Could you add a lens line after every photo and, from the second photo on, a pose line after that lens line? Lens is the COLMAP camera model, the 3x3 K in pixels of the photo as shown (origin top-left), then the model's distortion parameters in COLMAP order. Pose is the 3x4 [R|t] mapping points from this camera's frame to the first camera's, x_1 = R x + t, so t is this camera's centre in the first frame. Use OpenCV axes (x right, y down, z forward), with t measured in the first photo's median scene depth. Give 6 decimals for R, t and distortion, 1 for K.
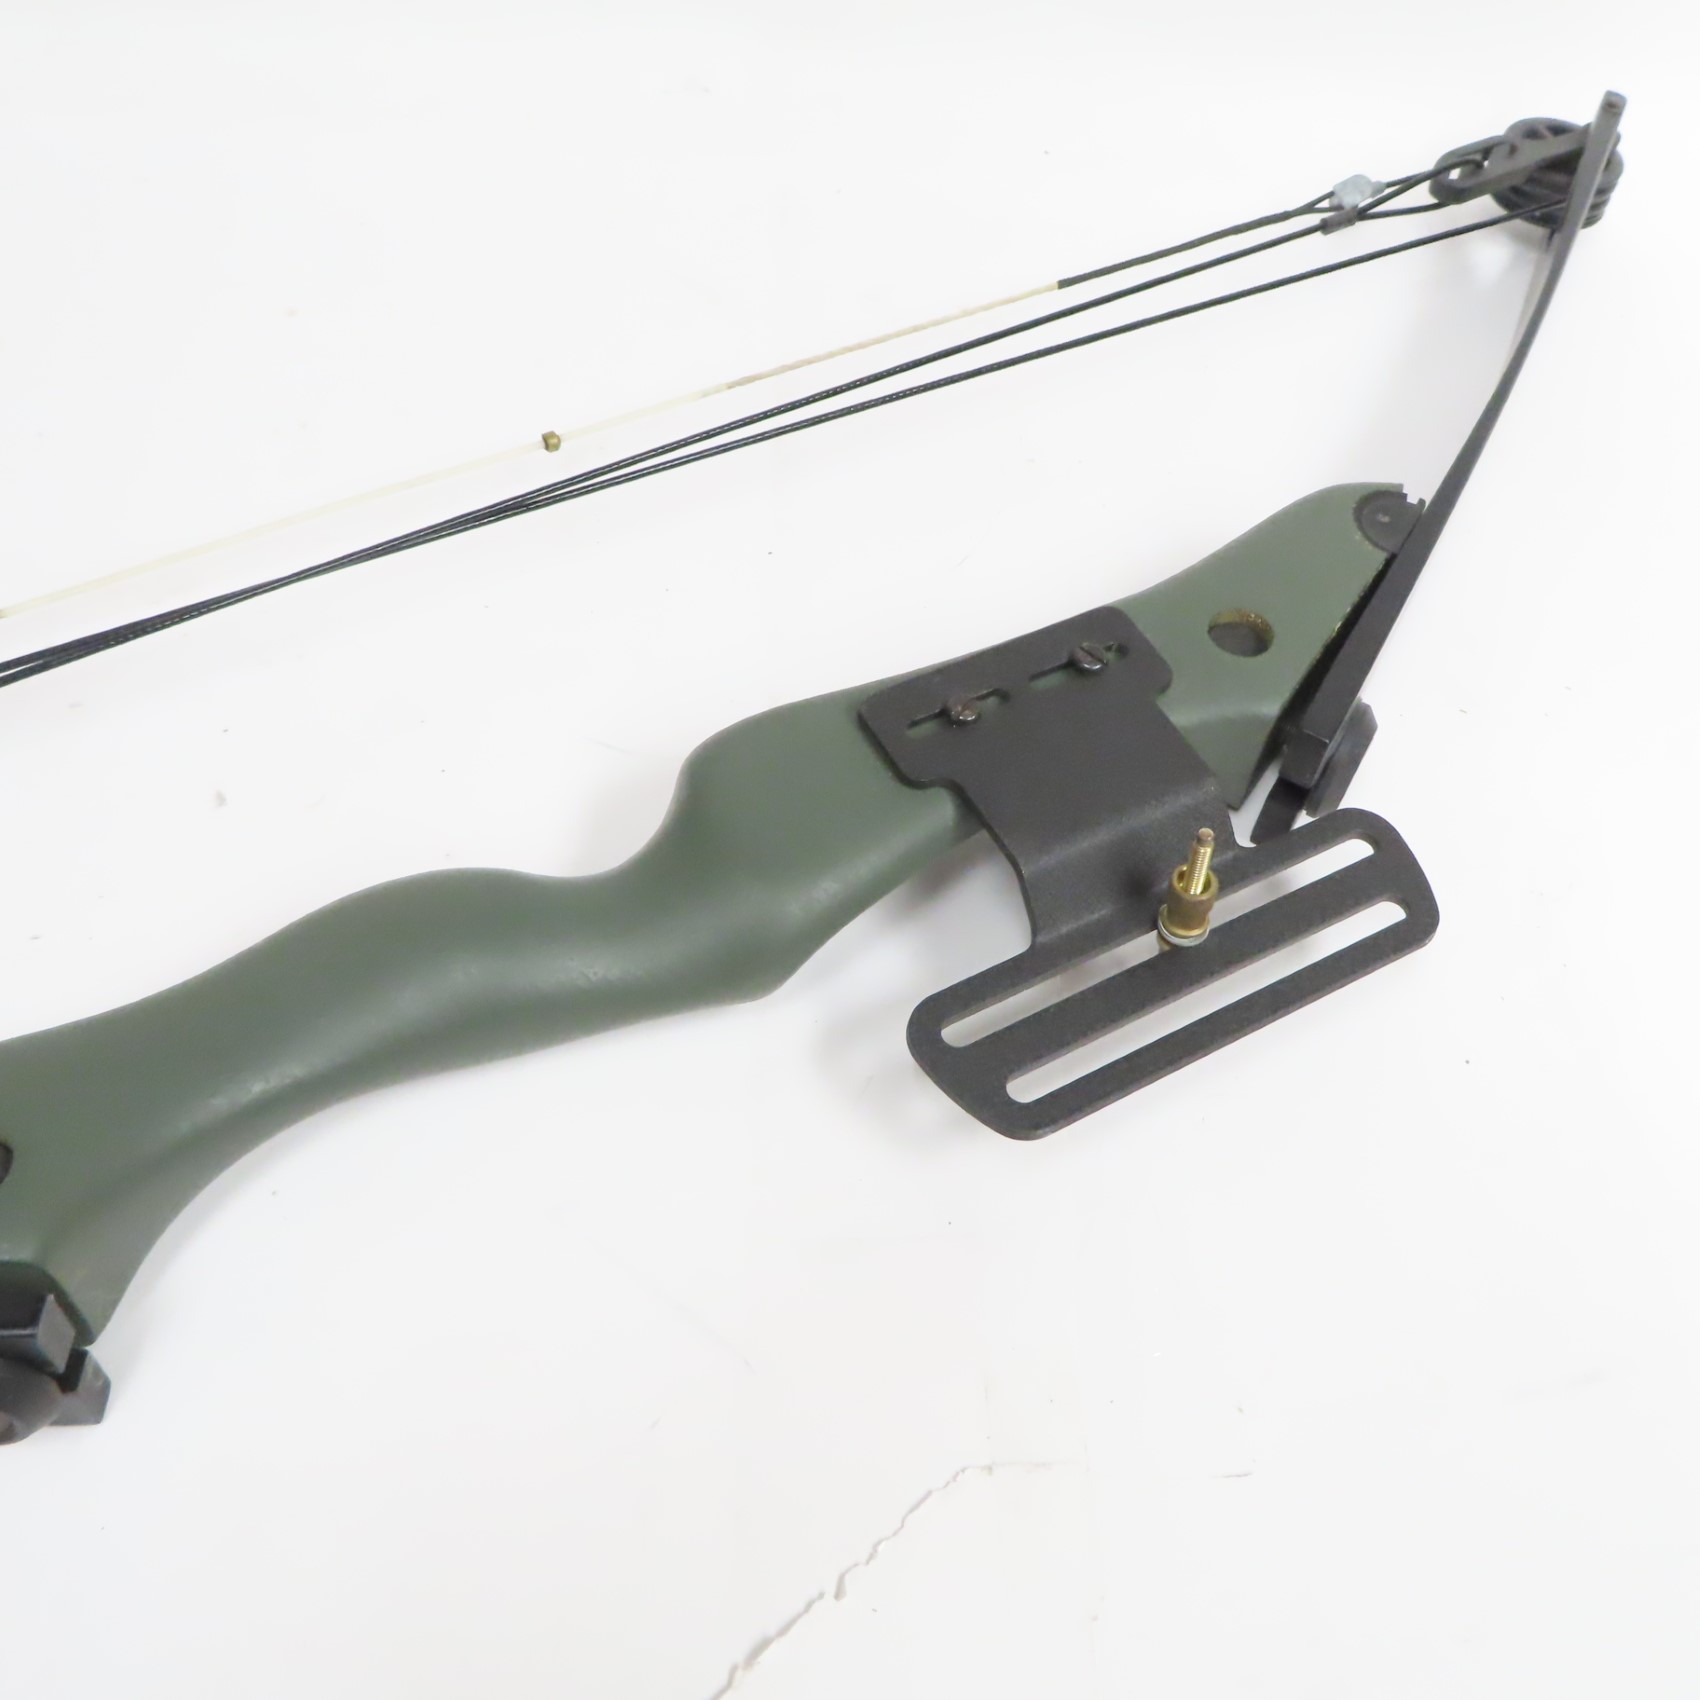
lens RADIAL K [[1785.1, 0, 928.7], [0, 1785.1, 787.1], [0, 0, 1]] dist [-0.037255, 0.009118]
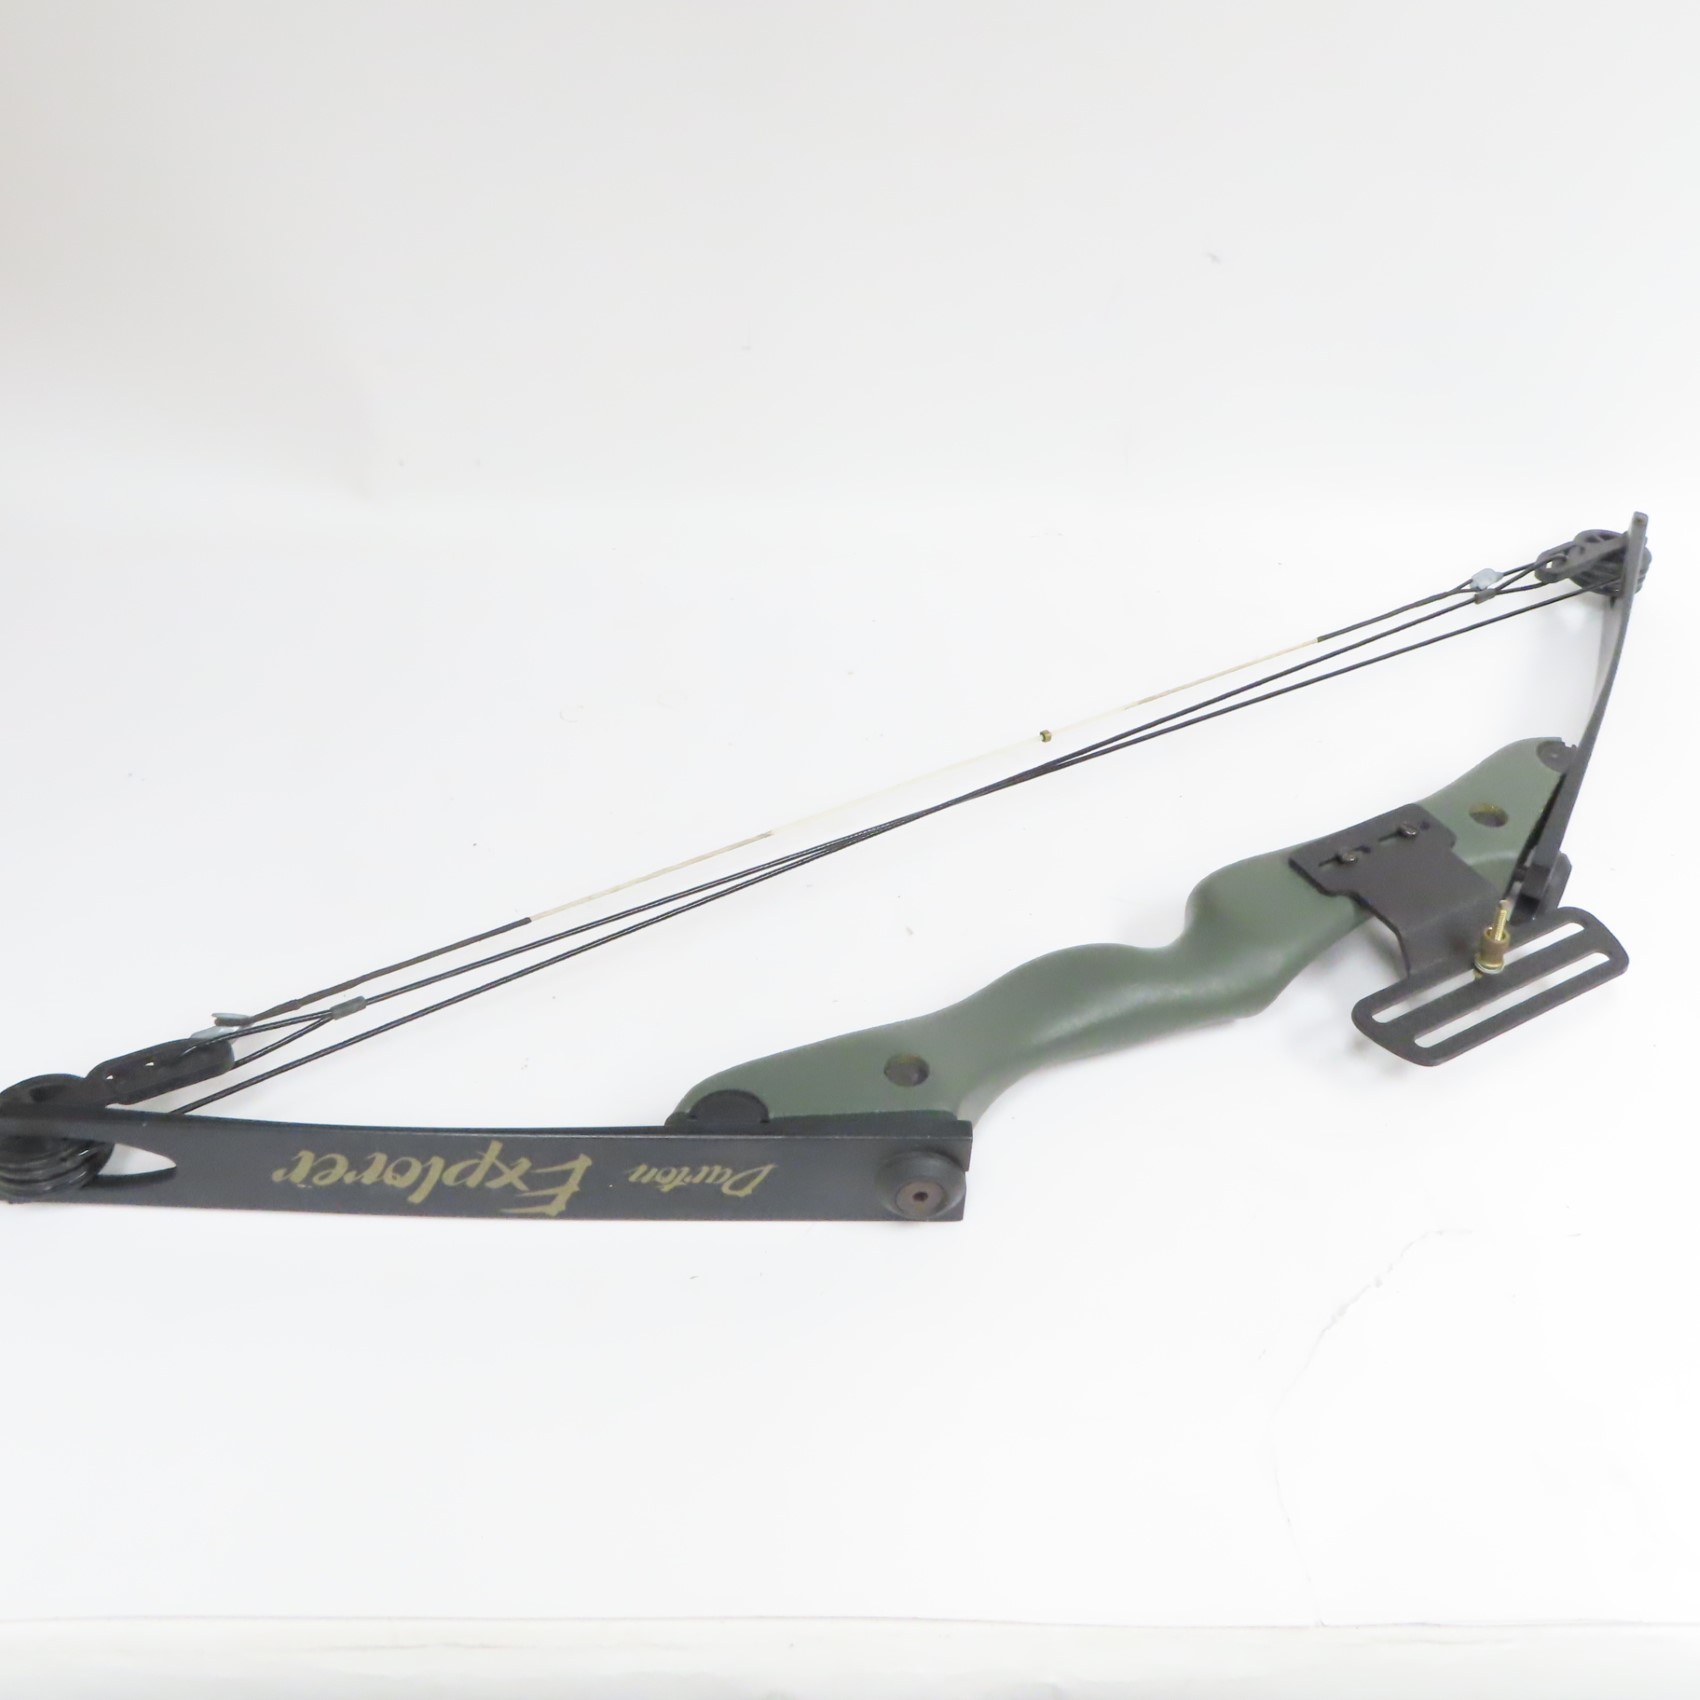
lens RADIAL K [[1855.7, 0, 889.2], [0, 1855.7, 852.2], [0, 0, 1]] dist [-0.044336, 0.004913]
pose [[0.999075, -0.042051, 0.008967, -0.393208], [0.042996, 0.977501, -0.206504, 0.272338], [-0.000081, 0.206699, 0.978405, -0.694145]]
